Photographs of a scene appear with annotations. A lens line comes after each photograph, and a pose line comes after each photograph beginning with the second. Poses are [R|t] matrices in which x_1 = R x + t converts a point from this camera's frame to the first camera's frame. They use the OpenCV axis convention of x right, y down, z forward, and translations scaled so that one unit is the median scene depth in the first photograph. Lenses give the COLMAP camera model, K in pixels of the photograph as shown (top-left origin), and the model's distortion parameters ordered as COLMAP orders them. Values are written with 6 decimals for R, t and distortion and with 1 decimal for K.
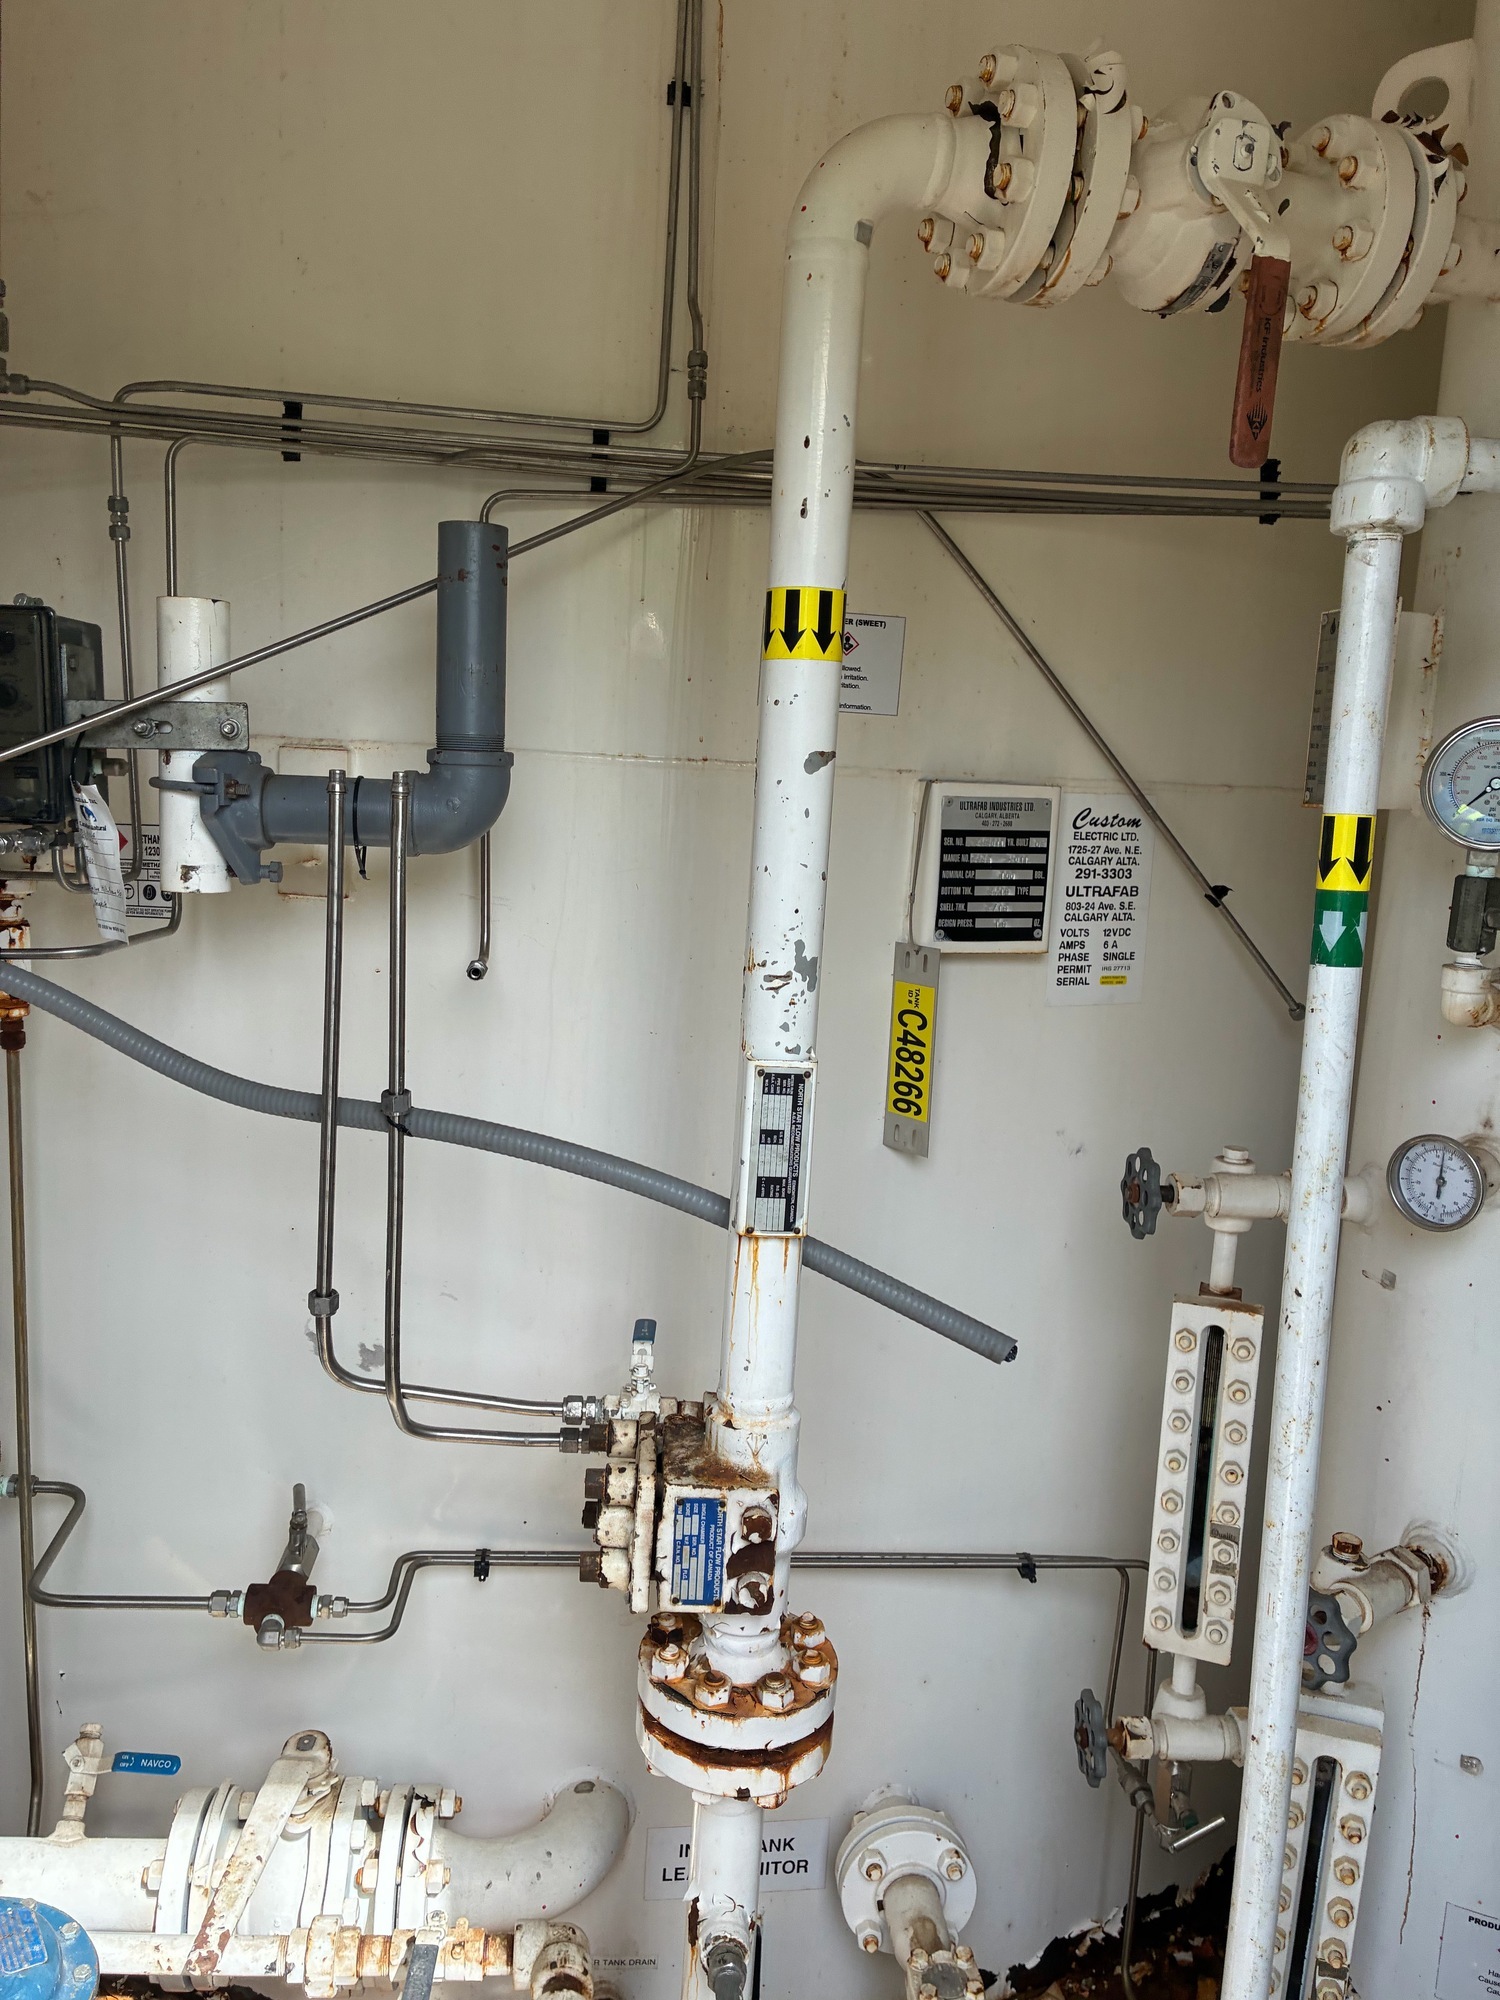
lens RADIAL K [[1528.0, 0, 722.0], [0, 1528.0, 988.4], [0, 0, 1]] dist [0.054338, -0.067715]
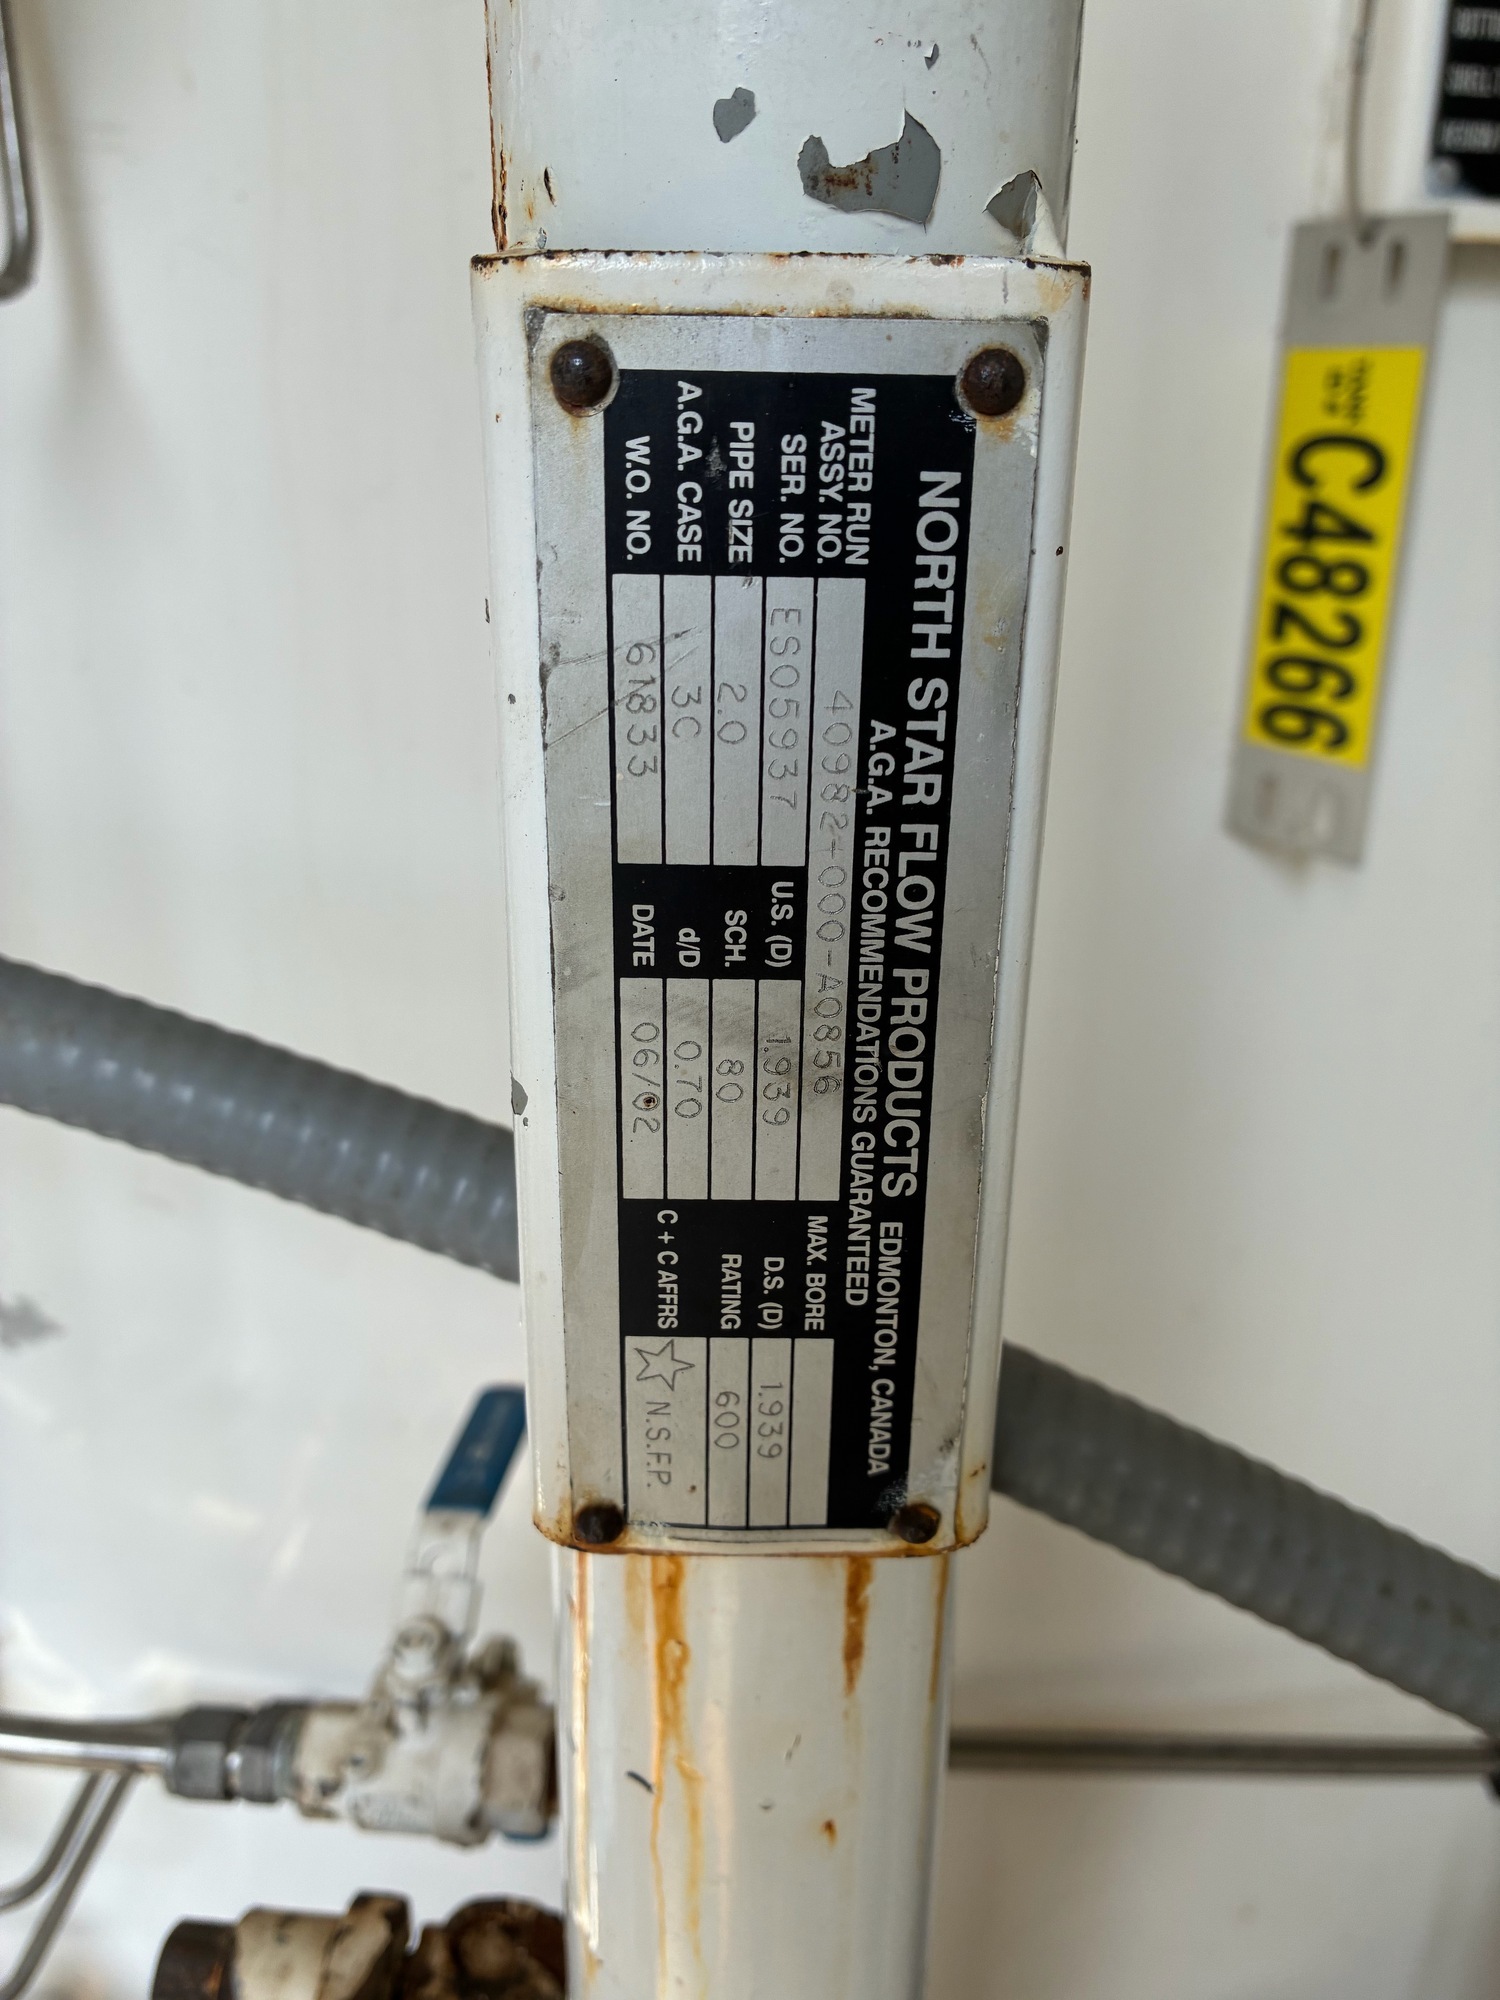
lens RADIAL K [[1571.2, 0, 750.8], [0, 1571.2, 992.9], [0, 0, 1]] dist [-0.002861, -0.001887]
pose [[0.993116, -0.000846, -0.117133, 0.041017], [0.027316, 0.974077, 0.224560, 0.058791], [0.113906, -0.226213, 0.967395, 0.695311]]
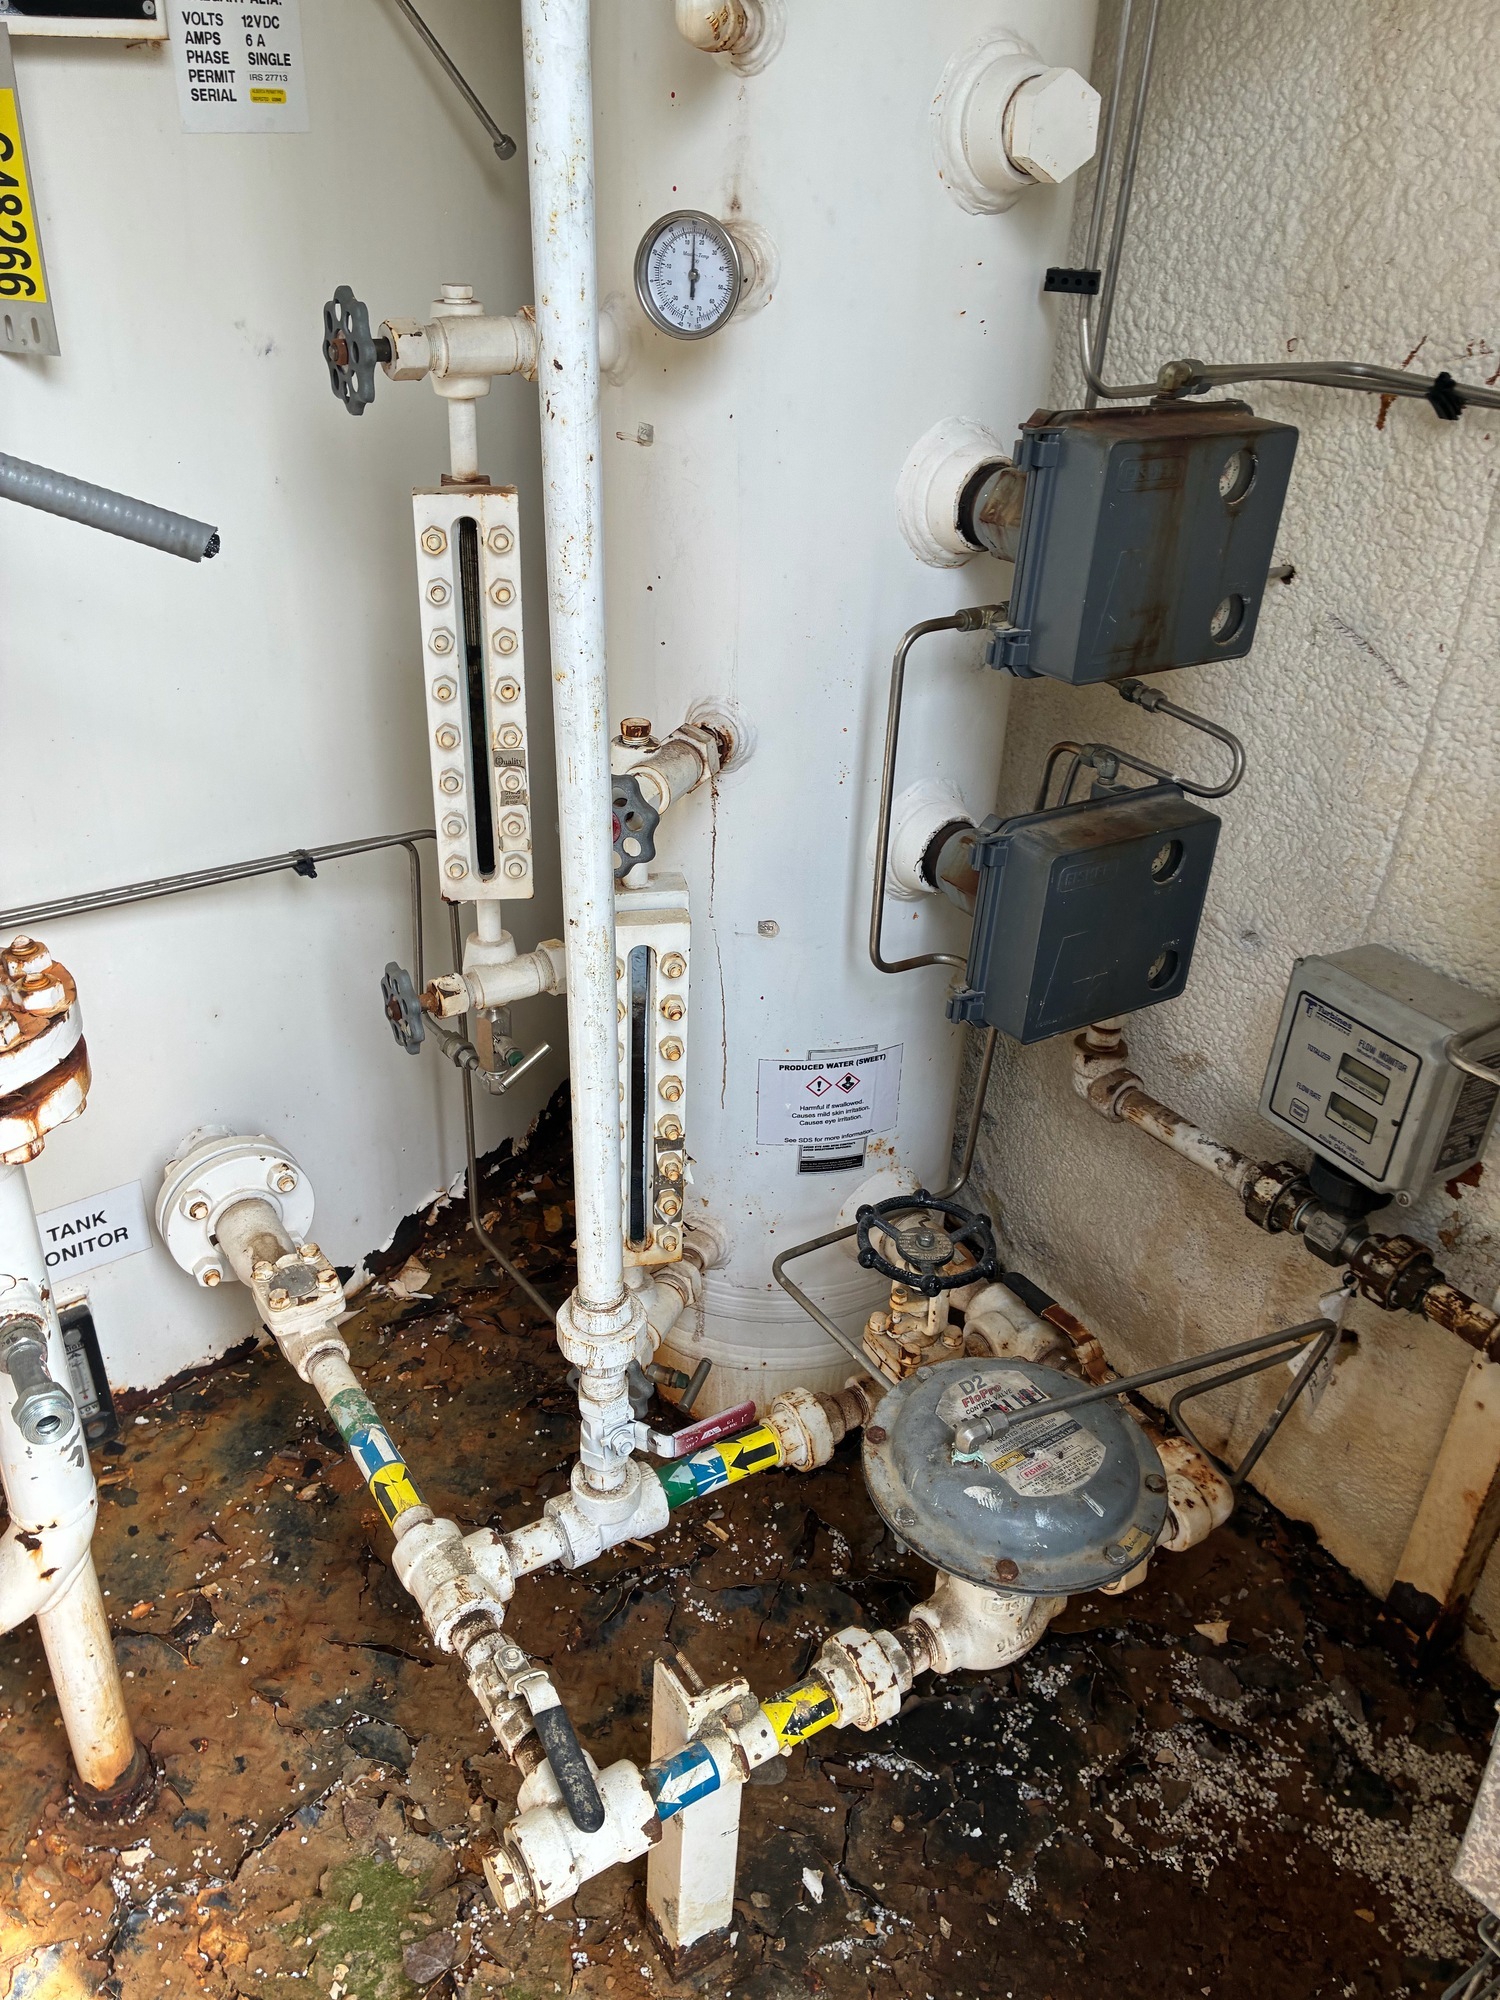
lens RADIAL K [[1514.0, 0, 713.9], [0, 1514.0, 997.7], [0, 0, 1]] dist [0.079138, -0.111133]
pose [[0.879219, -0.254912, 0.402485, 0.039703], [0.084072, 0.914573, 0.395586, 0.141201], [-0.468941, -0.313969, 0.825541, 0.171036]]
